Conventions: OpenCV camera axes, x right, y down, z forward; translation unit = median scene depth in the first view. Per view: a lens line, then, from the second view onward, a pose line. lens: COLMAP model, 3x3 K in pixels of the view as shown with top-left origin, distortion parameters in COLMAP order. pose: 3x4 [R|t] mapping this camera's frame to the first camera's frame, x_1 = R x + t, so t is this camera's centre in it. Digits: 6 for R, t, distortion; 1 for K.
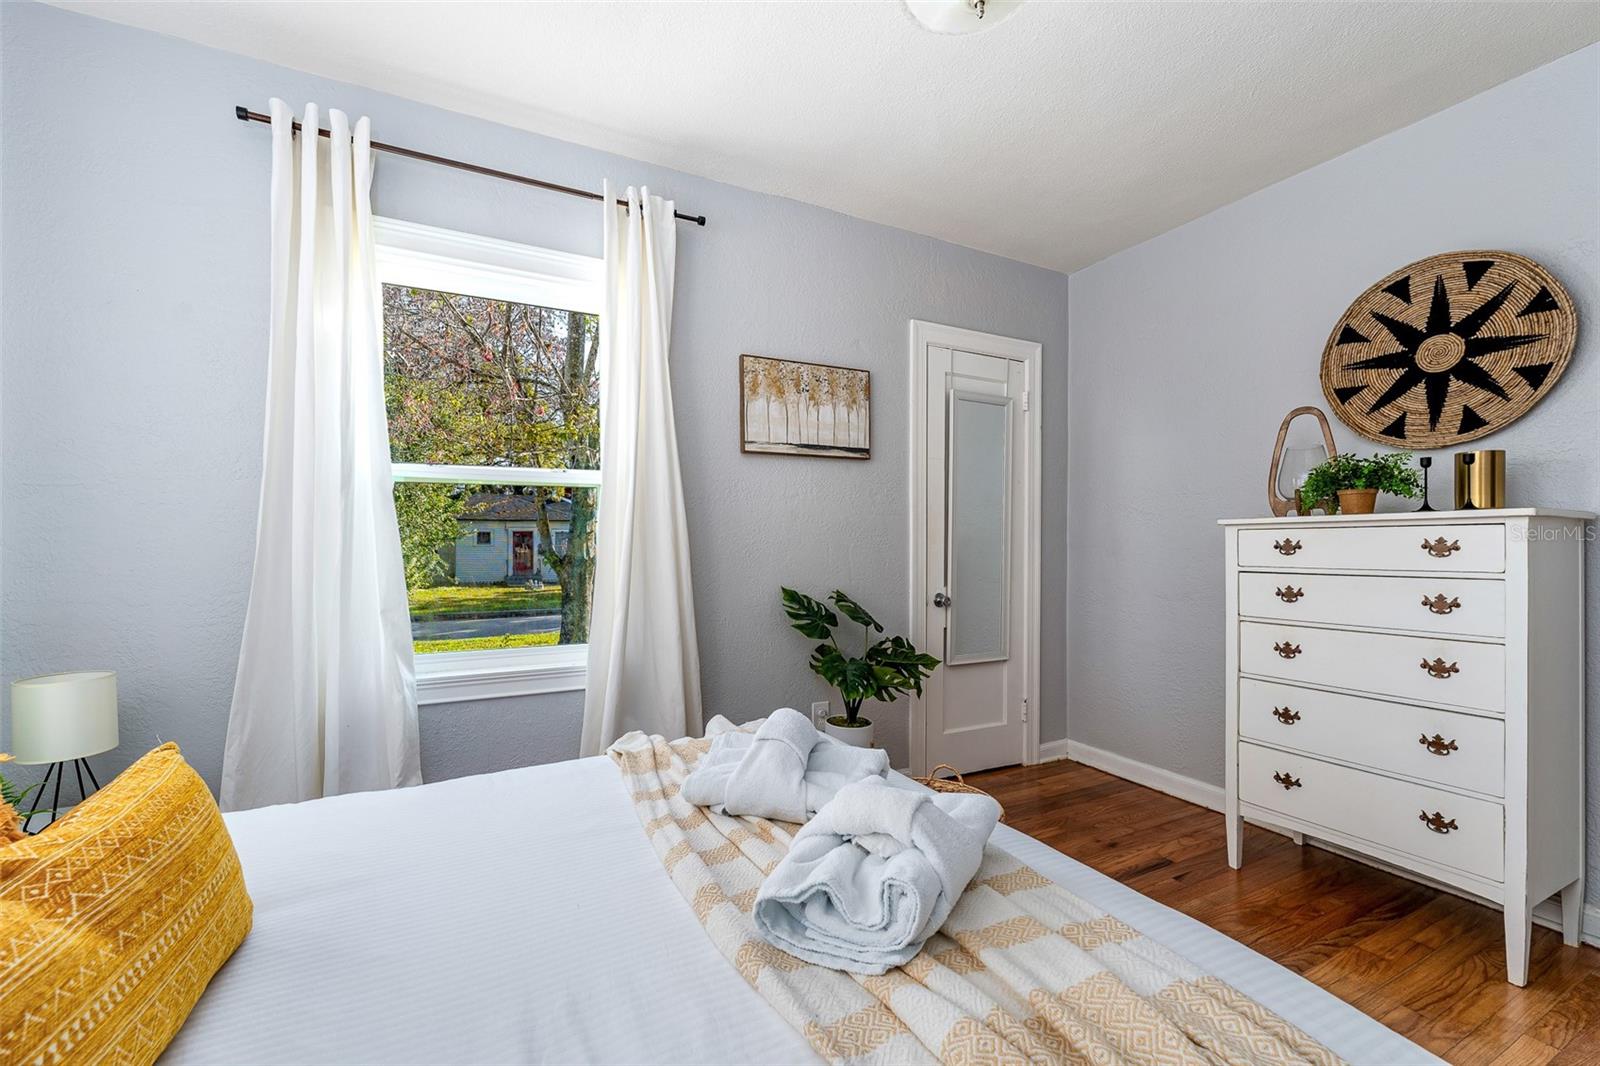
lens RADIAL K [[659.2, 0, 797.5], [0, 659.2, 540.6], [0, 0, 1]] dist [0.008751, -0.000058]
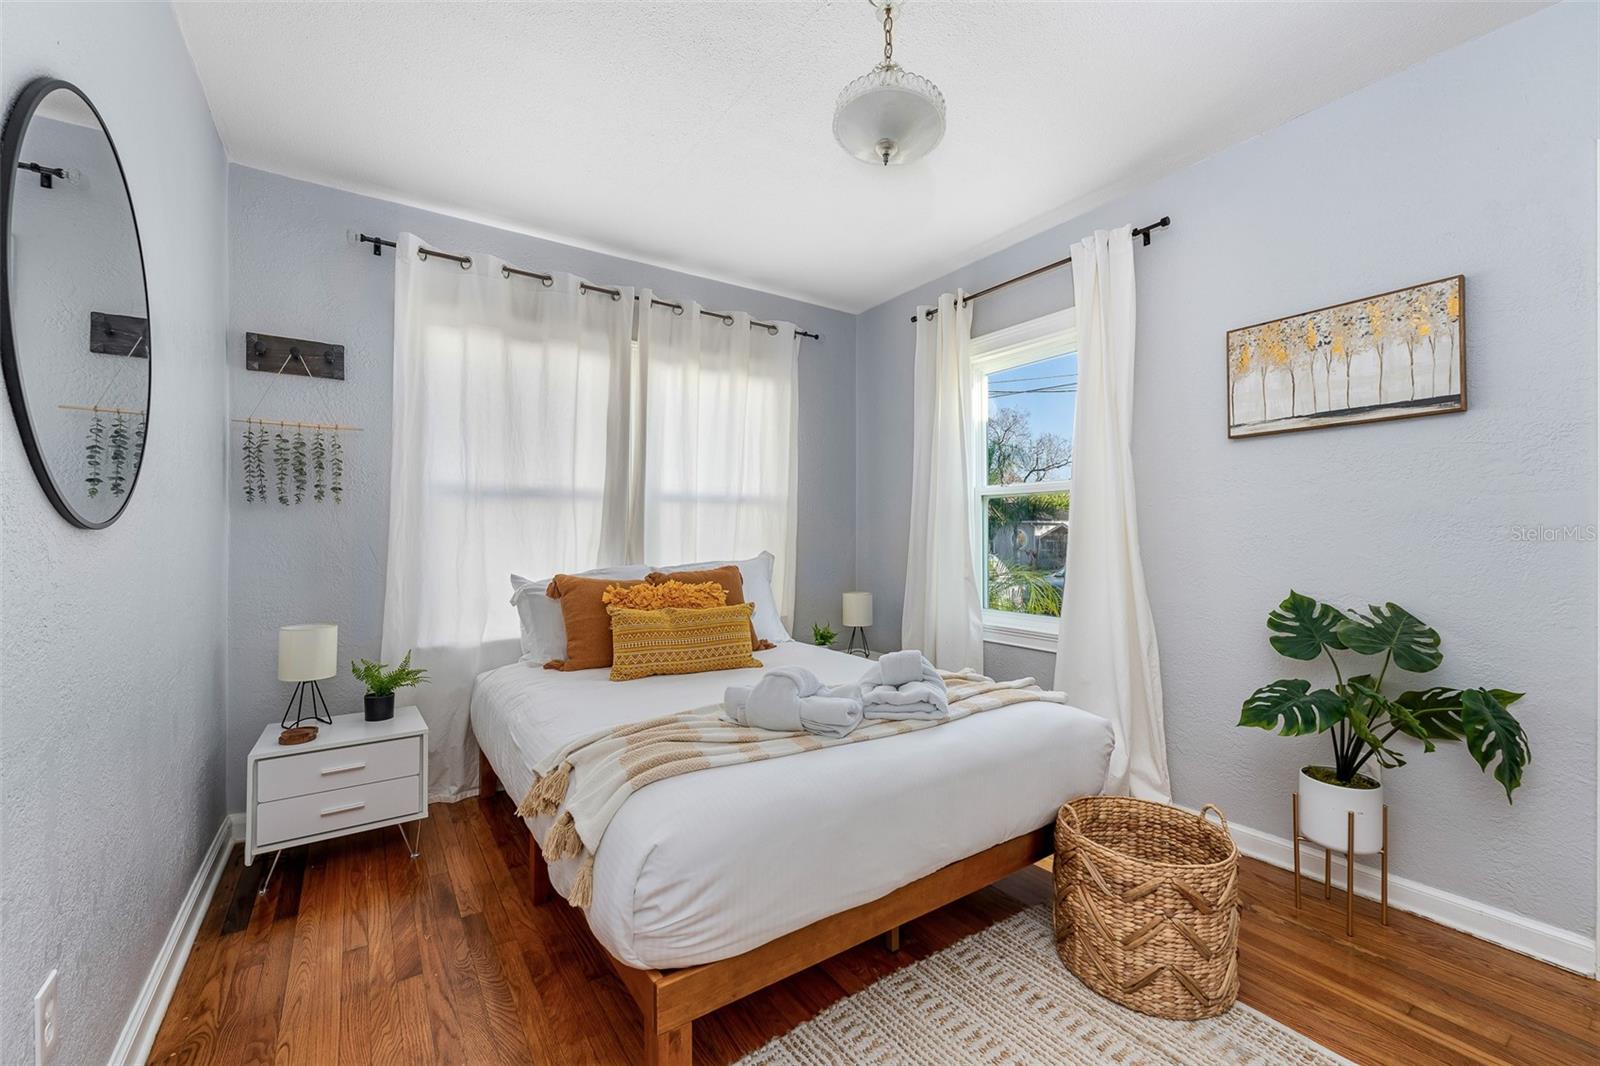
lens RADIAL K [[647.2, 0, 802.1], [0, 647.2, 530.8], [0, 0, 1]] dist [0.002931, 0.000012]
pose [[0.133273, -0.010170, -0.991027, 0.696305], [0.002213, 0.999948, -0.009964, 0.001294], [0.991077, -0.000865, 0.133288, 0.284011]]
